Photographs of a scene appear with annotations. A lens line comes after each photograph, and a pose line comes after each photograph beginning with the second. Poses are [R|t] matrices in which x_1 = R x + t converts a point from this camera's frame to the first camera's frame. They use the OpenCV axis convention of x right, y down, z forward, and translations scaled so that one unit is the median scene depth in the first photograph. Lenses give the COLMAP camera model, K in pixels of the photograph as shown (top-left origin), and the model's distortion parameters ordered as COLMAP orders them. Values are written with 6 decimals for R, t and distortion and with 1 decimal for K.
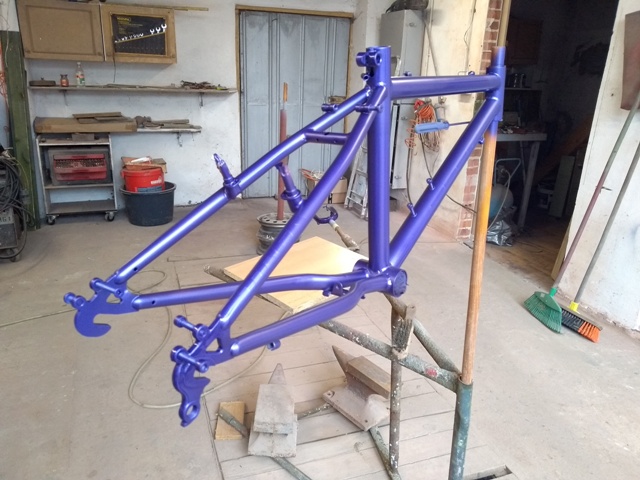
lens RADIAL K [[543.0, 0, 320.5], [0, 543.0, 258.3], [0, 0, 1]] dist [-0.000603, -0.007926]
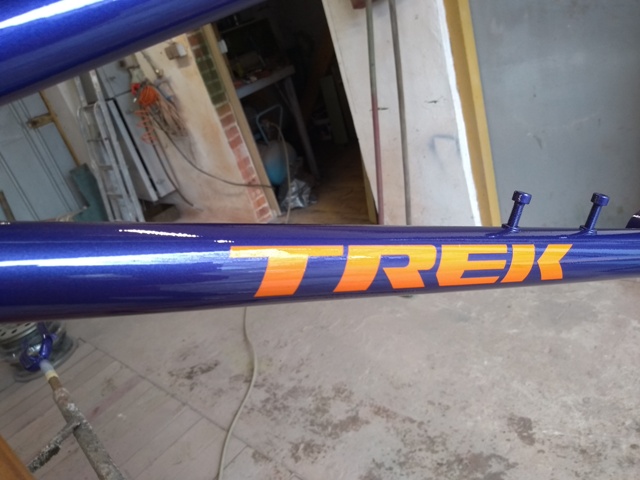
lens RADIAL K [[487.9, 0, 338.4], [0, 487.9, 257.0], [0, 0, 1]] dist [0.004914, -0.003118]
pose [[0.833563, -0.482242, 0.269471, 0.118696], [0.445468, 0.875257, 0.188370, -0.074145], [-0.326697, -0.036978, 0.944406, 0.228799]]
